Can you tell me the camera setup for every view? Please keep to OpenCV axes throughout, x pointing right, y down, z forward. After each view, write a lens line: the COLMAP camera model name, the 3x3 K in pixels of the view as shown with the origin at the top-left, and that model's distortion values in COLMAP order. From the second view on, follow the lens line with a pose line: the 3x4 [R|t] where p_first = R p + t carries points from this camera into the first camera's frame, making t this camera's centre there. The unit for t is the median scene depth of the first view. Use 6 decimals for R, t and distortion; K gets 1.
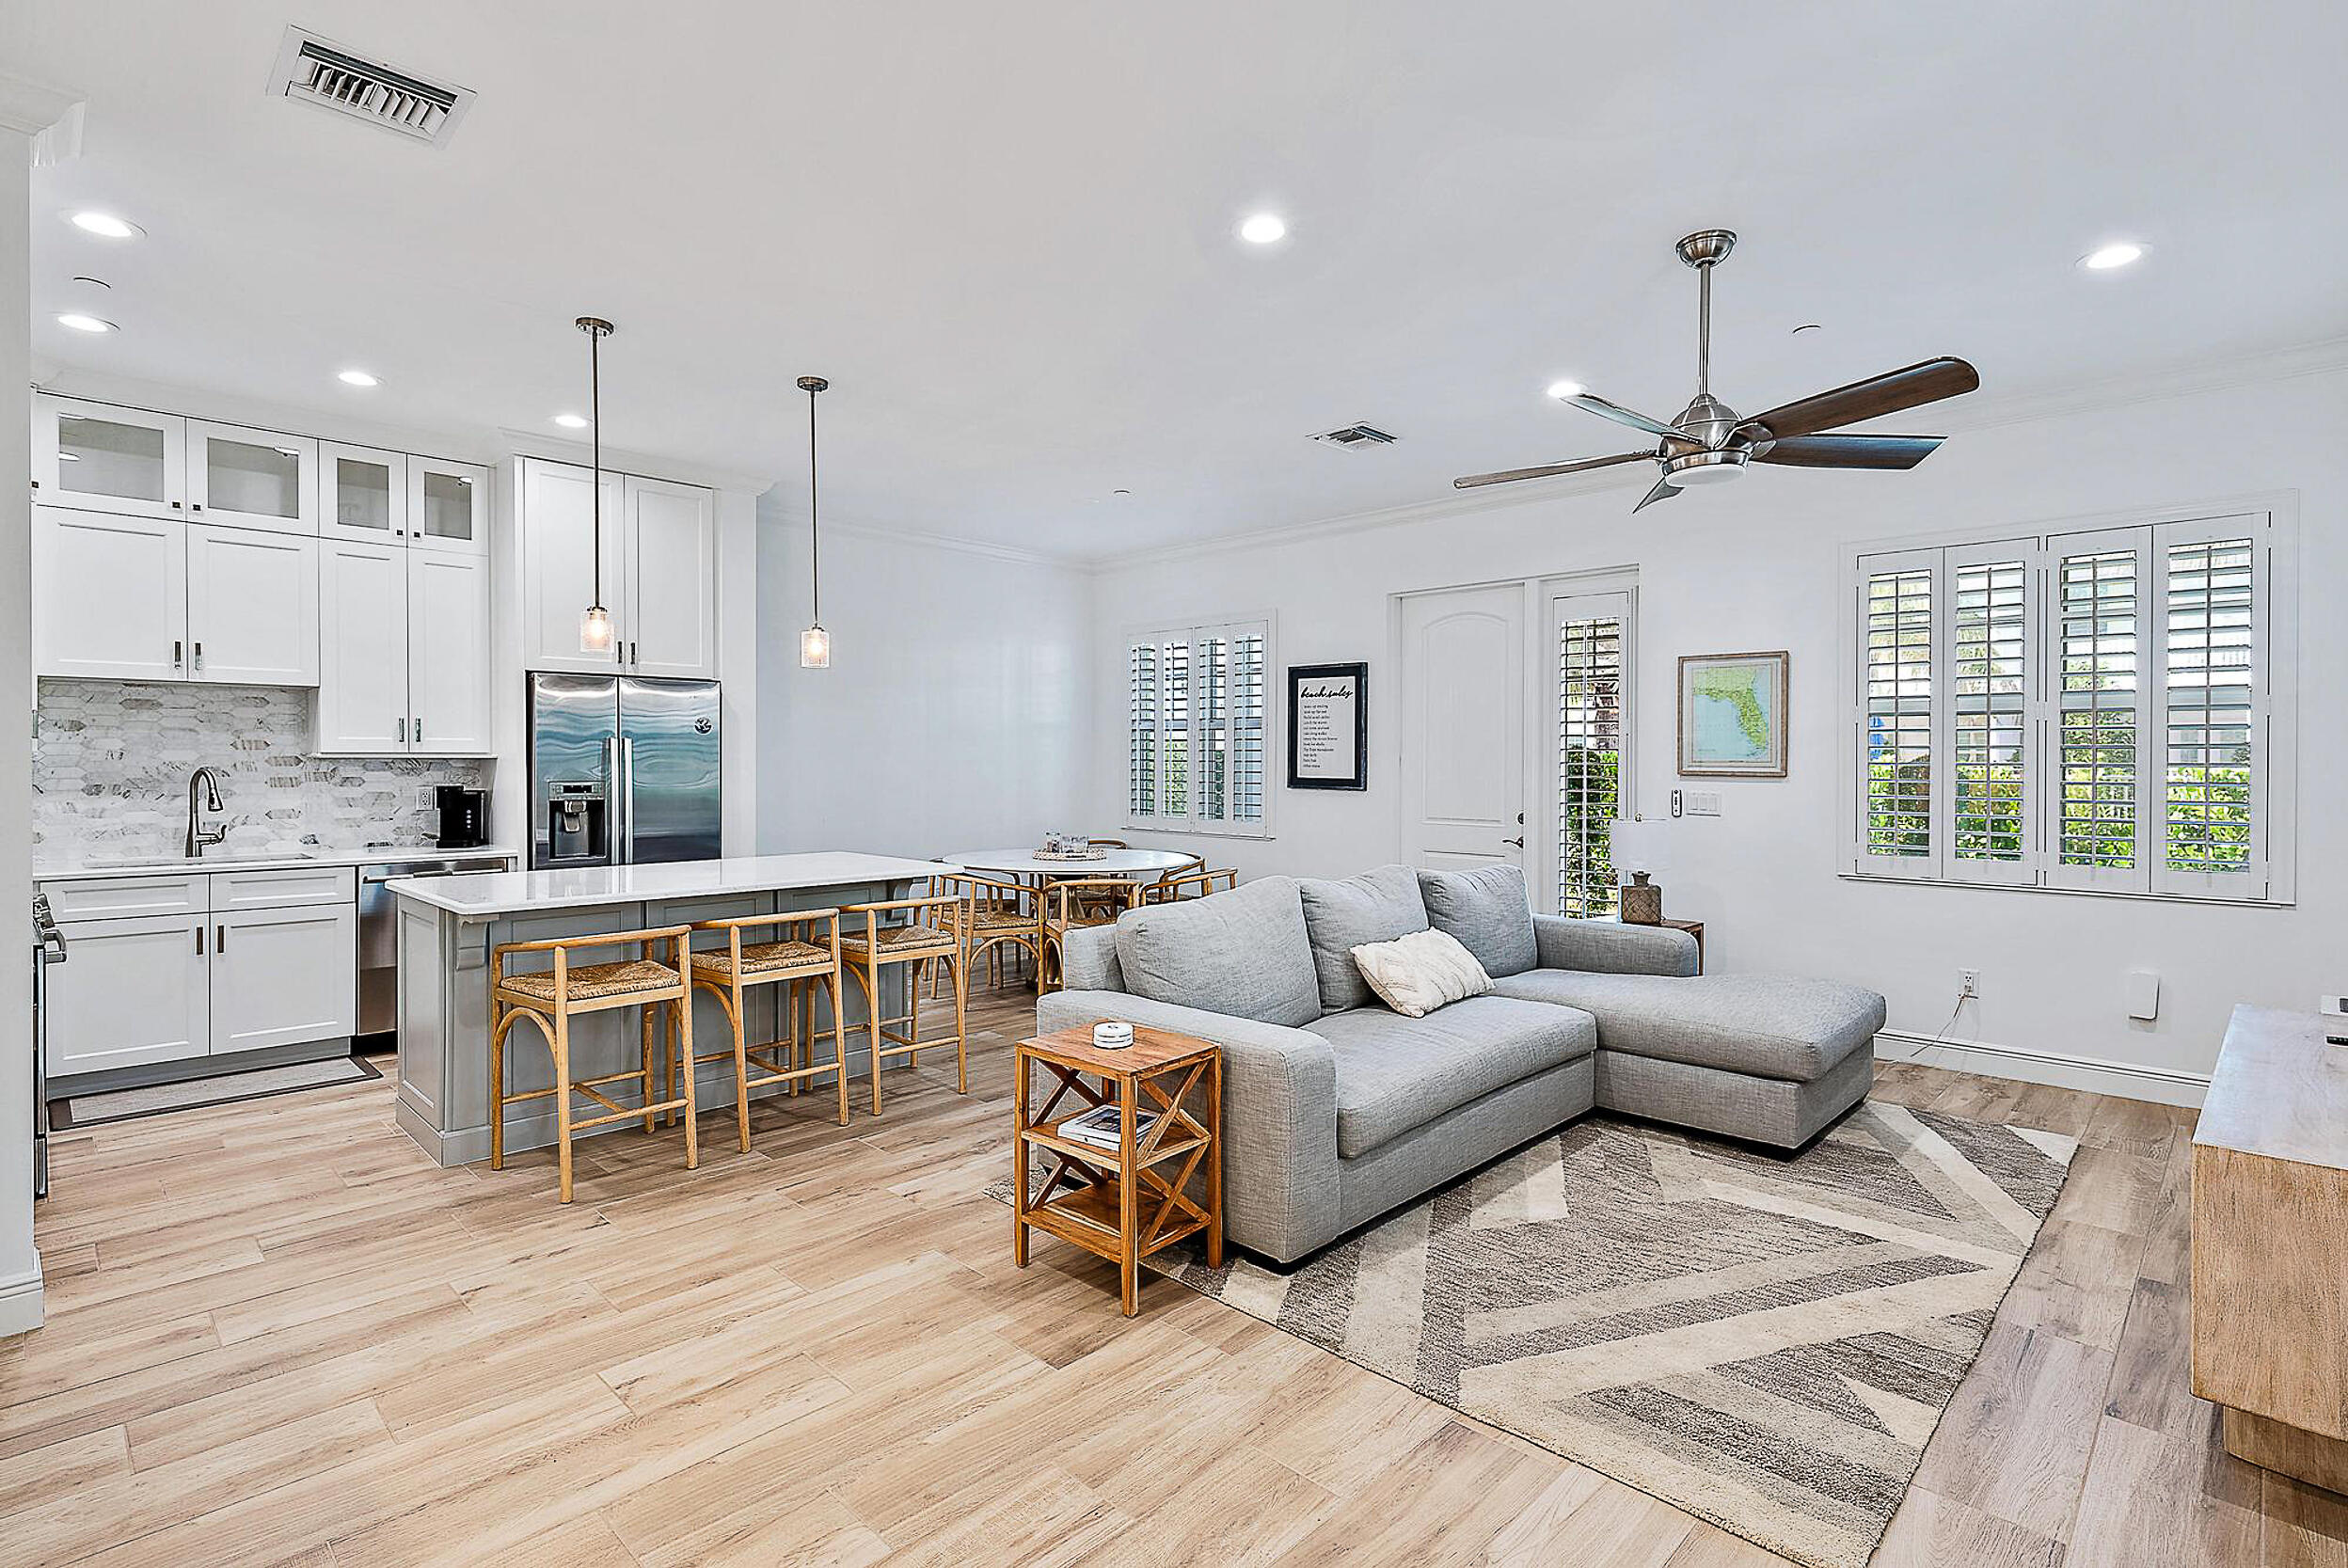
lens RADIAL K [[1125.7, 0, 1172.6], [0, 1125.7, 770.7], [0, 0, 1]] dist [0.002662, 0.000379]
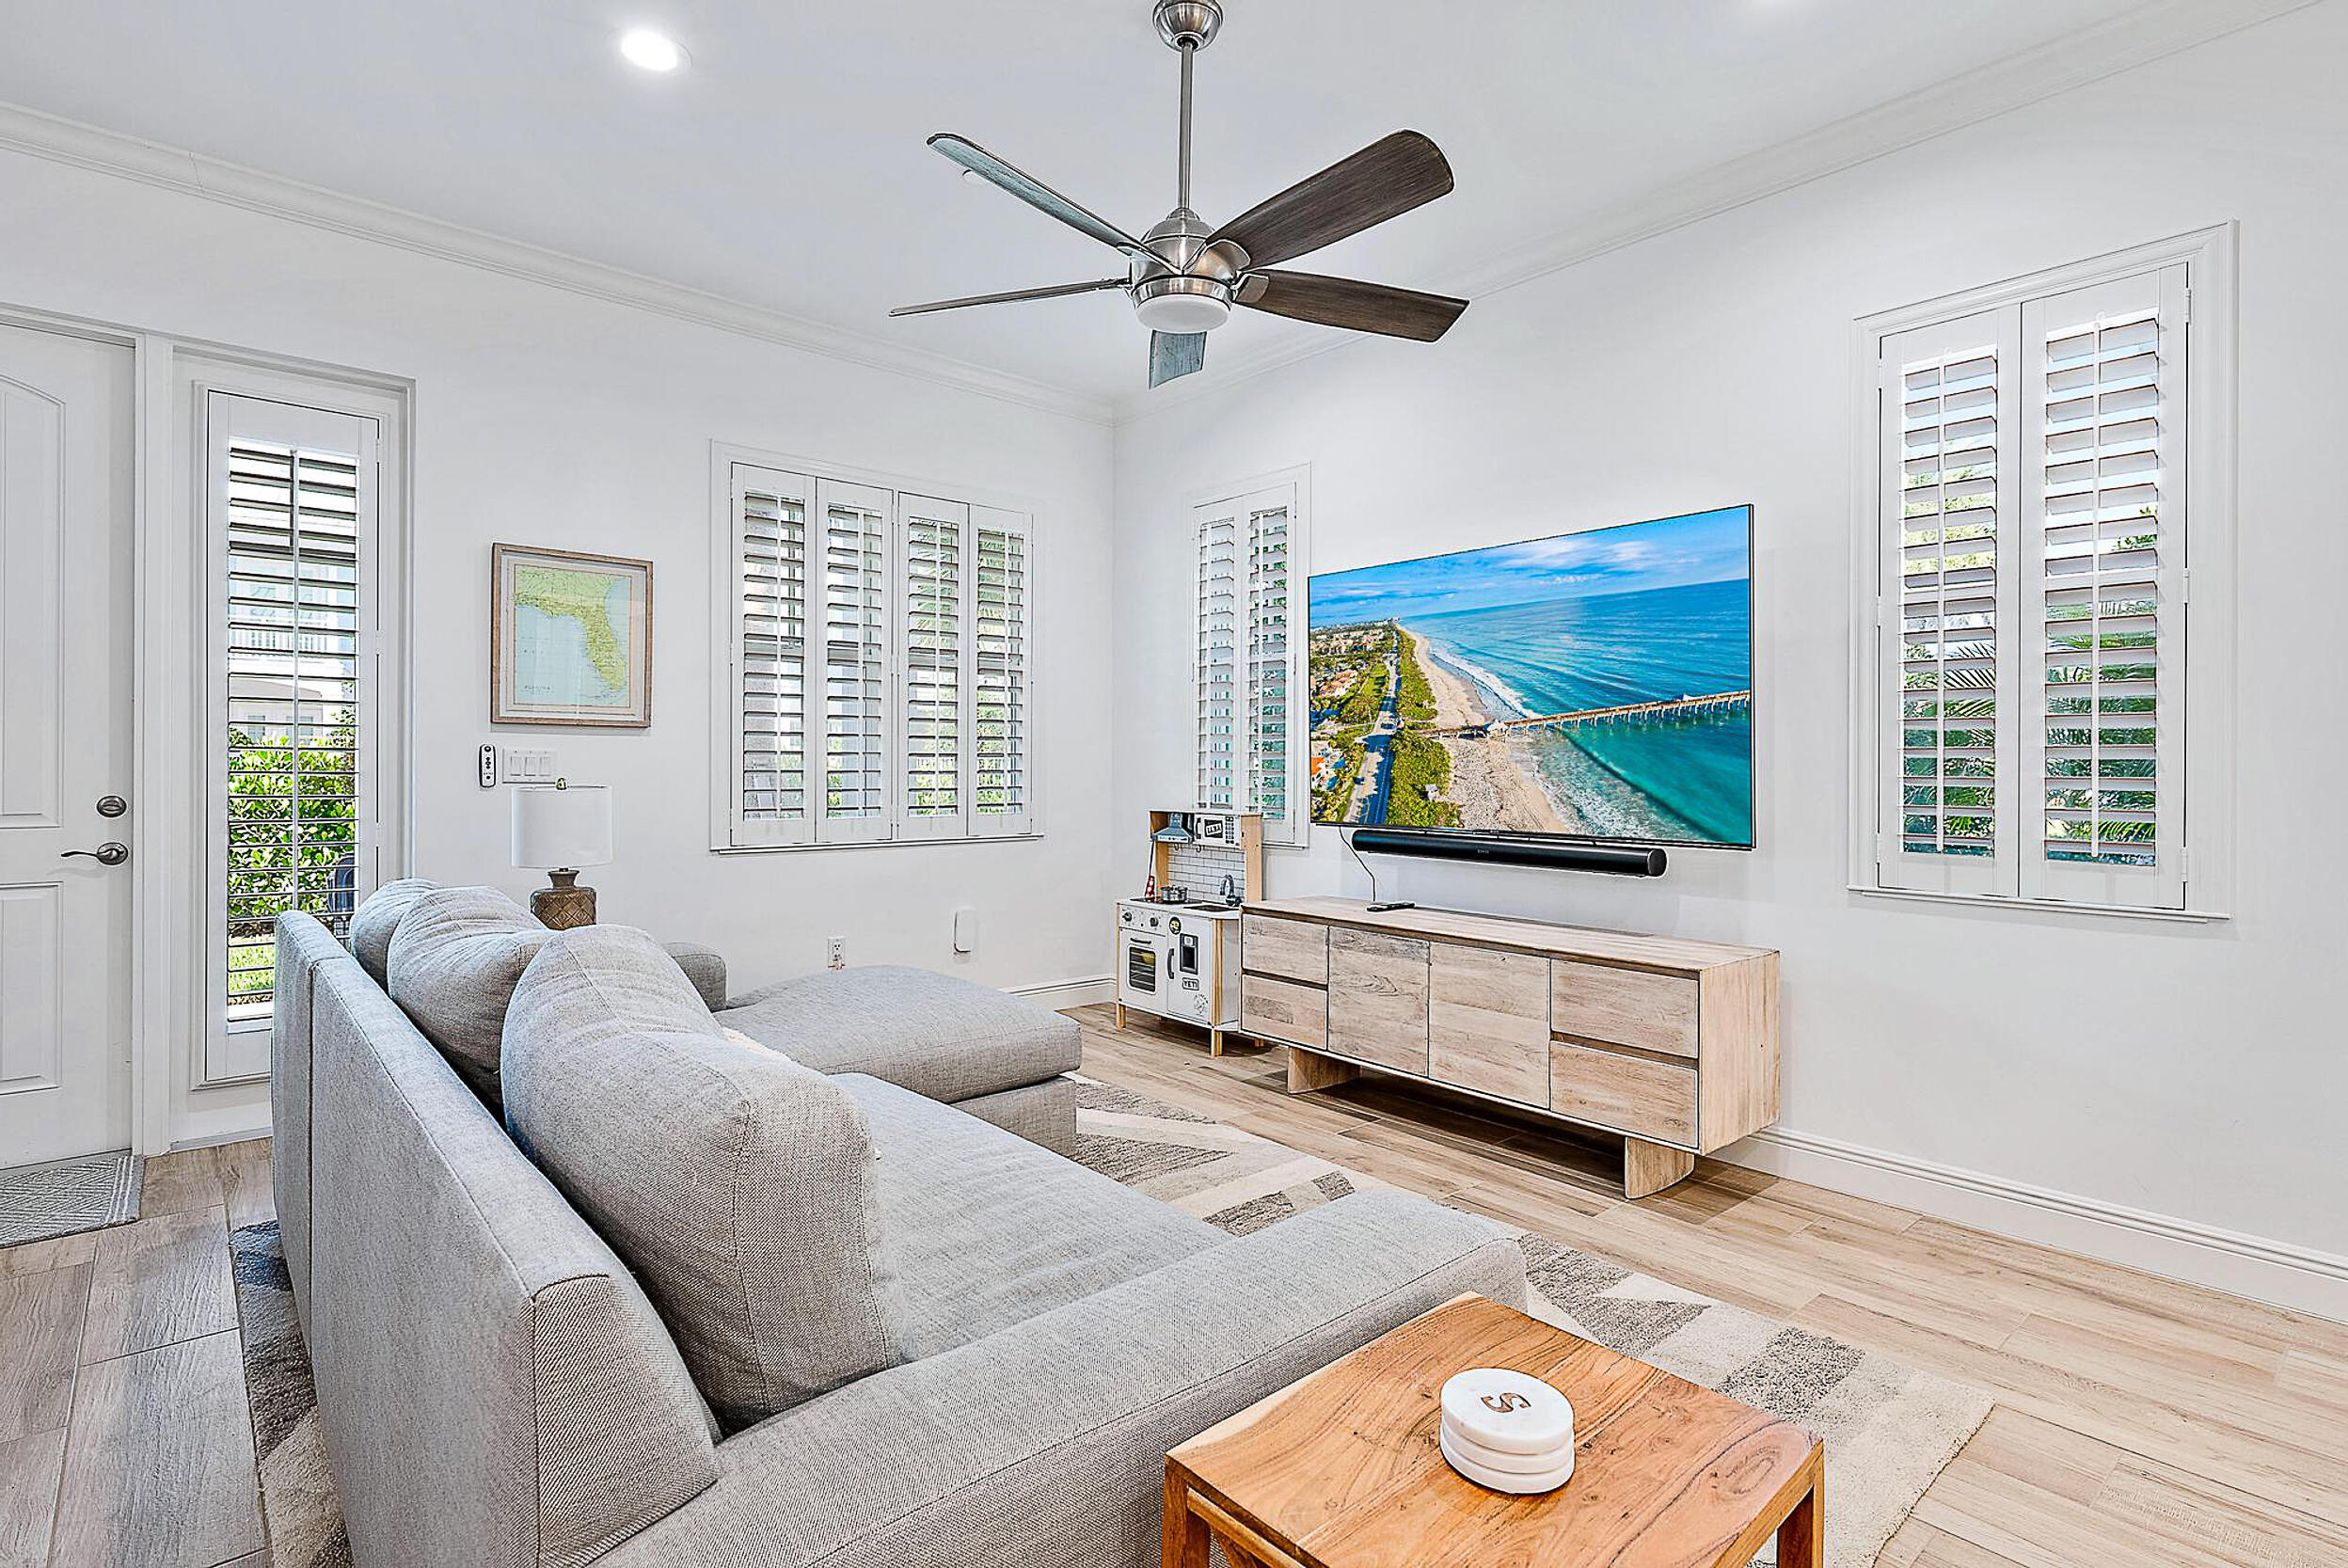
lens RADIAL K [[1163.8, 0, 1171.0], [0, 1163.8, 765.5], [0, 0, 1]] dist [0.006090, 0.000445]
pose [[0.078453, -0.004307, 0.996909, -0.208137], [0.006237, 0.999973, 0.003829, 0.029970], [-0.996898, 0.005917, 0.078477, 0.589446]]
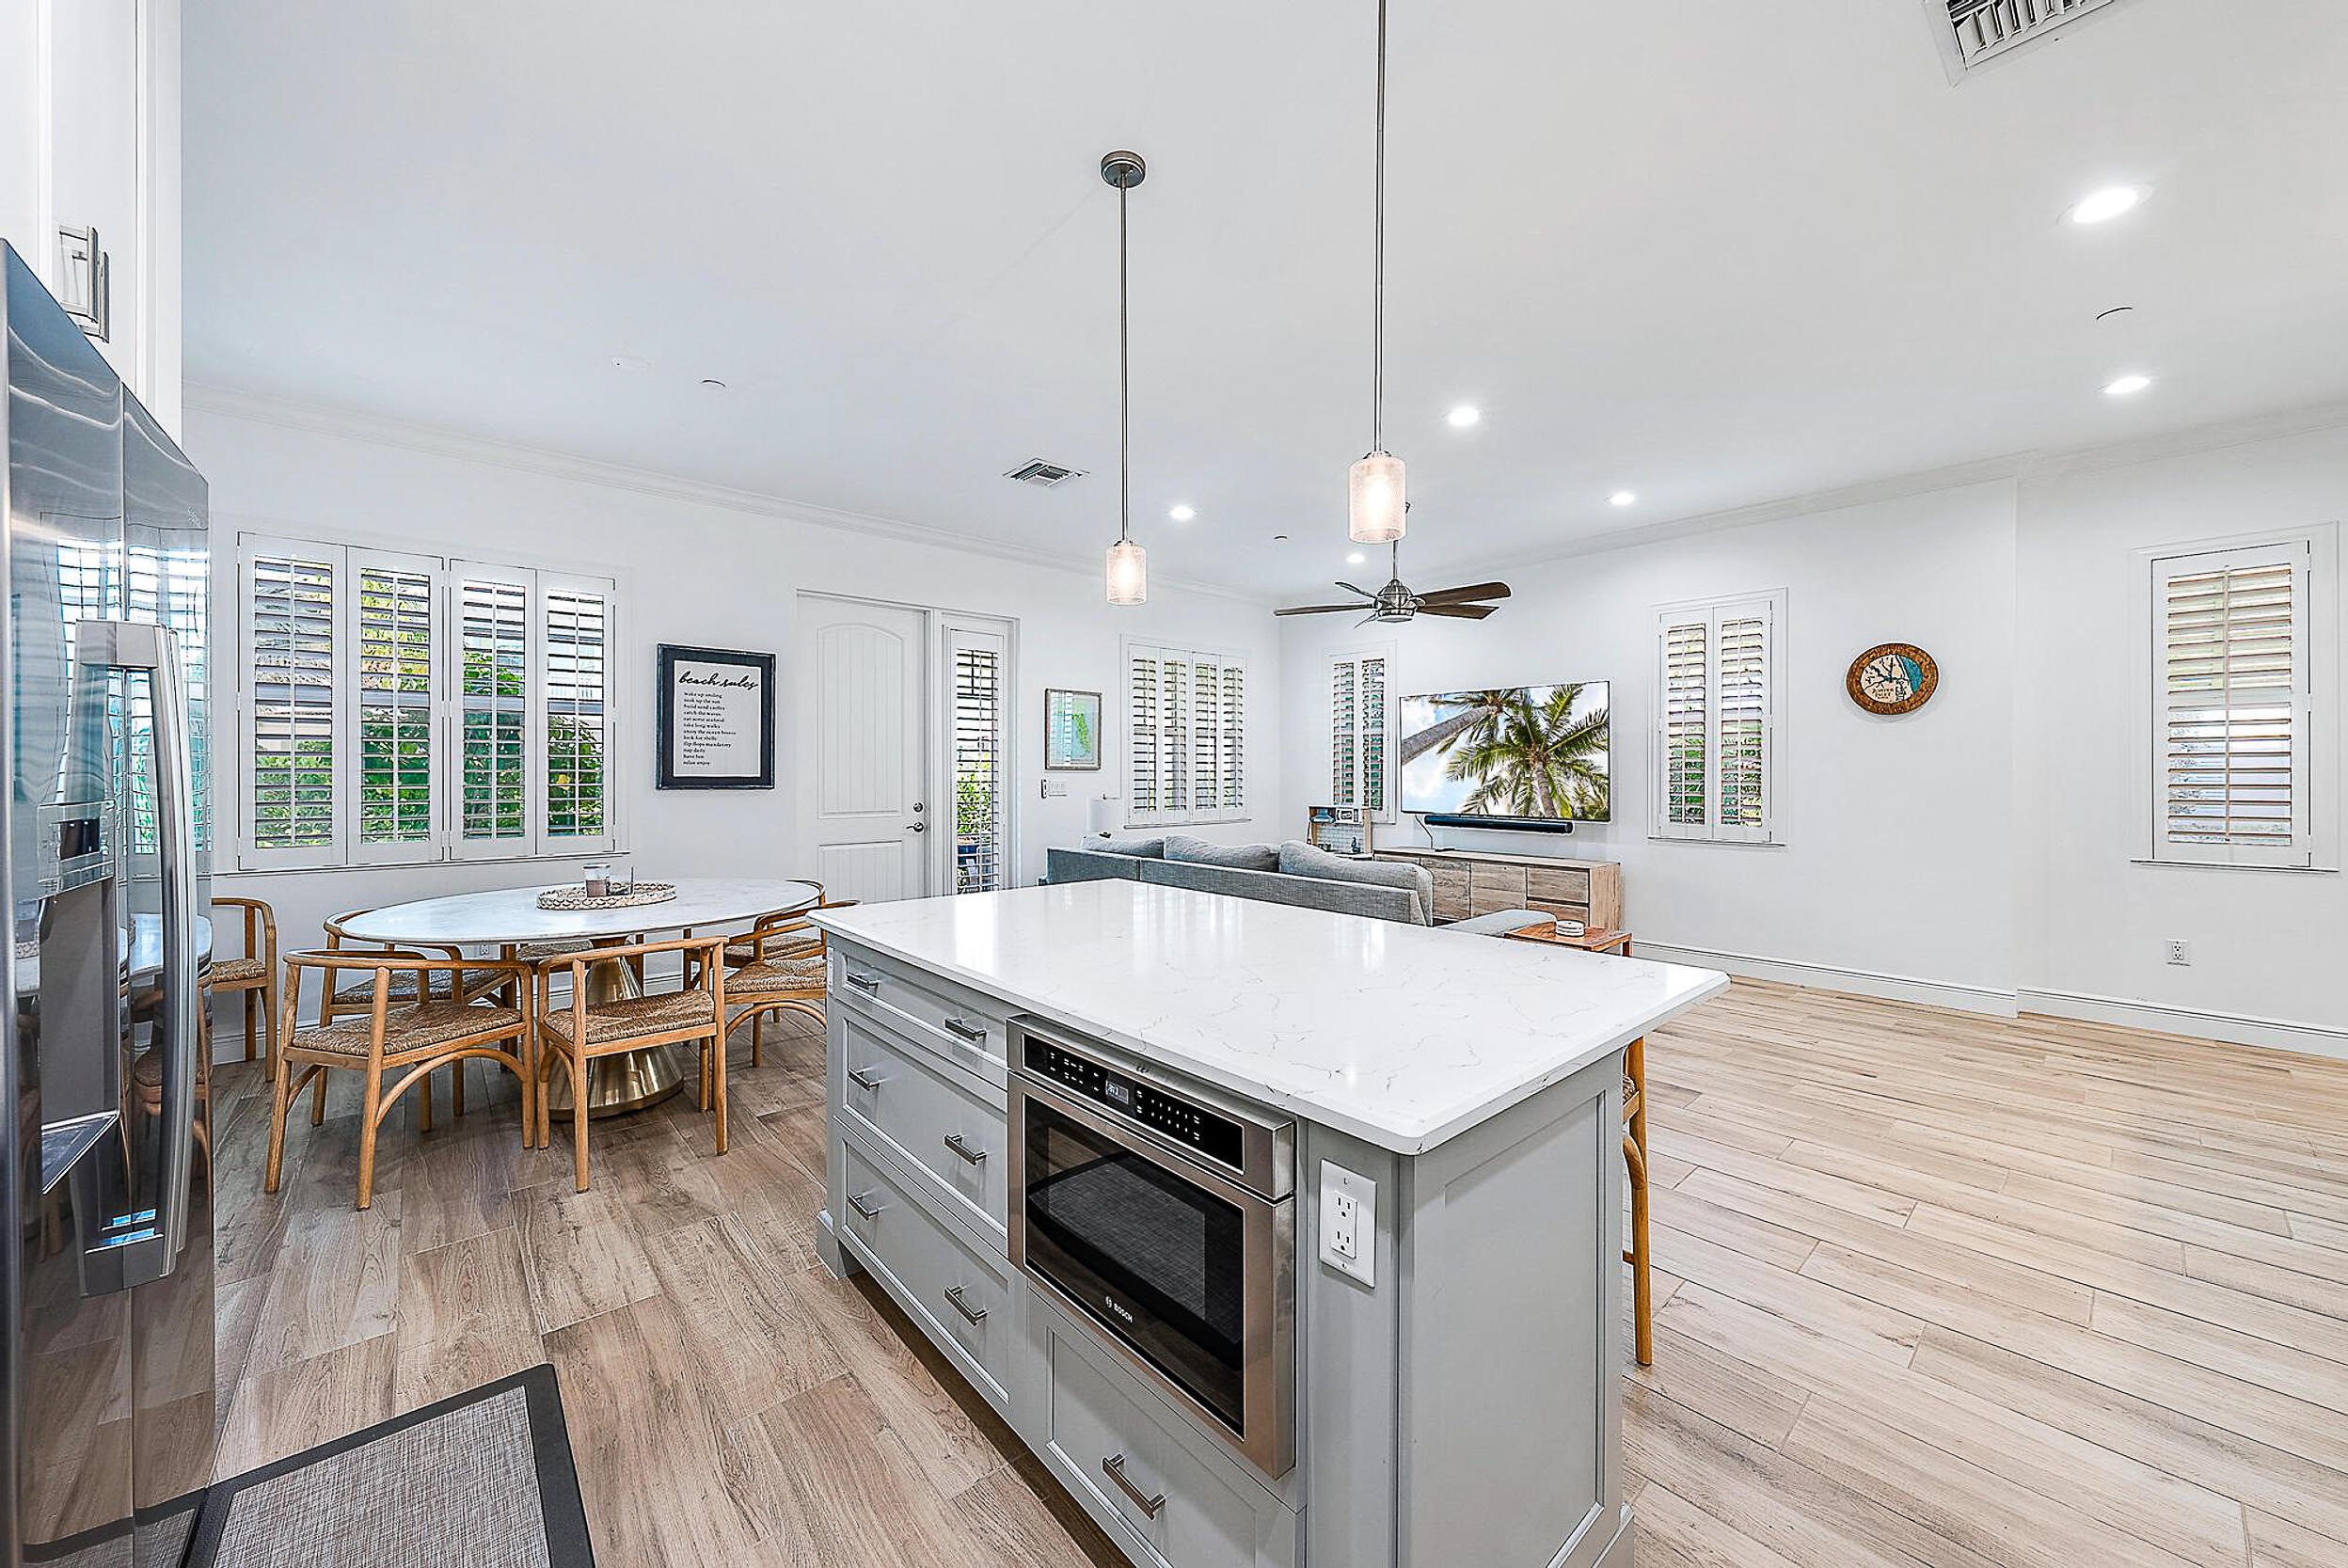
lens RADIAL K [[863.5, 0, 1174.0], [0, 863.5, 784.0], [0, 0, 1]] dist [-0.002085, -0.000170]
pose [[0.075777, -0.017609, 0.996969, -0.699891], [0.011377, 0.999794, 0.016794, 0.006592], [-0.997060, 0.010070, 0.075962, 0.797461]]
